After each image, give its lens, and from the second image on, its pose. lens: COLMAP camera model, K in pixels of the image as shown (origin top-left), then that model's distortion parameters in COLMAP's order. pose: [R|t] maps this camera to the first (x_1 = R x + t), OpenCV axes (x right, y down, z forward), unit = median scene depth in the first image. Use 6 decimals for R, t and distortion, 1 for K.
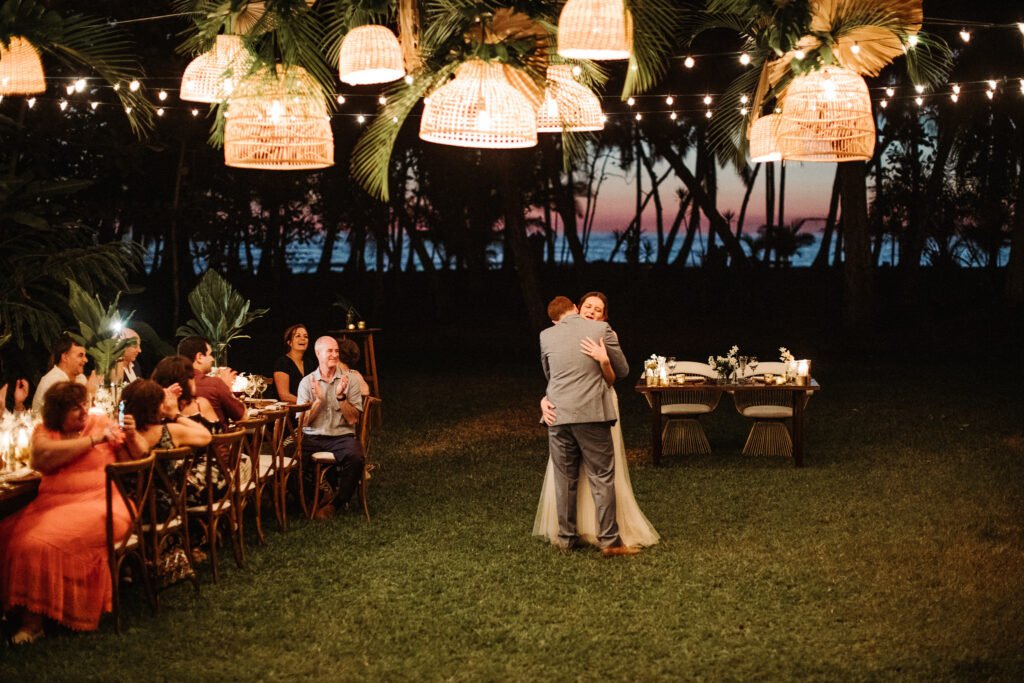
lens RADIAL K [[1711.7, 0, 512.0], [0, 1711.7, 341.5], [0, 0, 1]] dist [-0.136954, 0.066268]
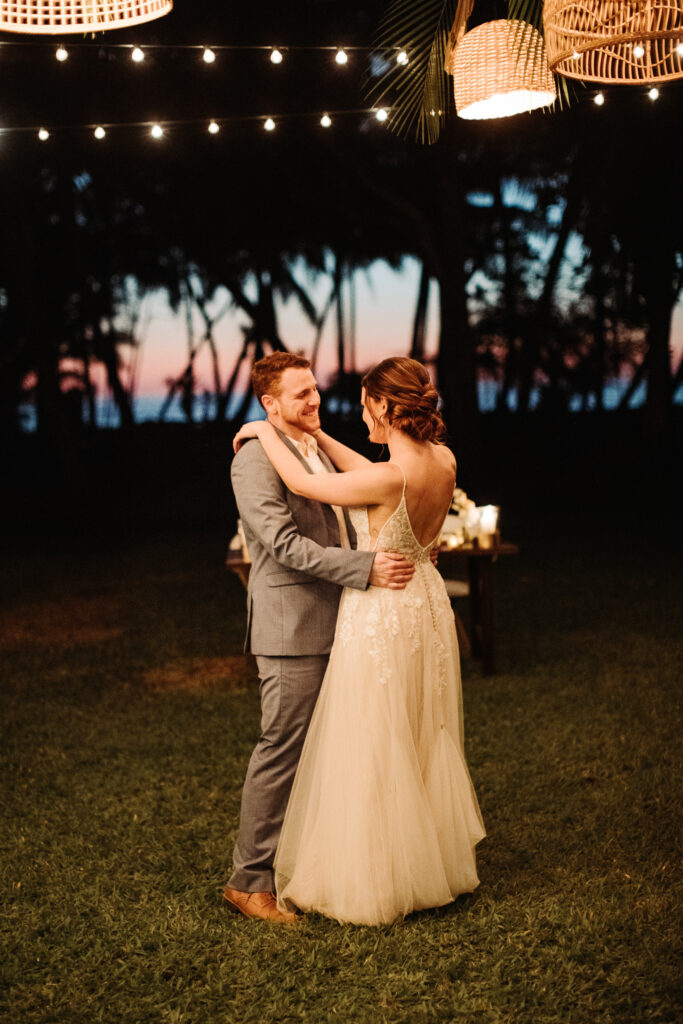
lens RADIAL K [[1711.7, 0, 341.5], [0, 1711.7, 512.0], [0, 0, 1]] dist [-0.136954, 0.066268]
pose [[0.985574, -0.045273, 0.163075, 0.004703], [0.045455, 0.998963, 0.002613, 0.003119], [-0.163025, 0.004837, 0.986610, 0.141799]]
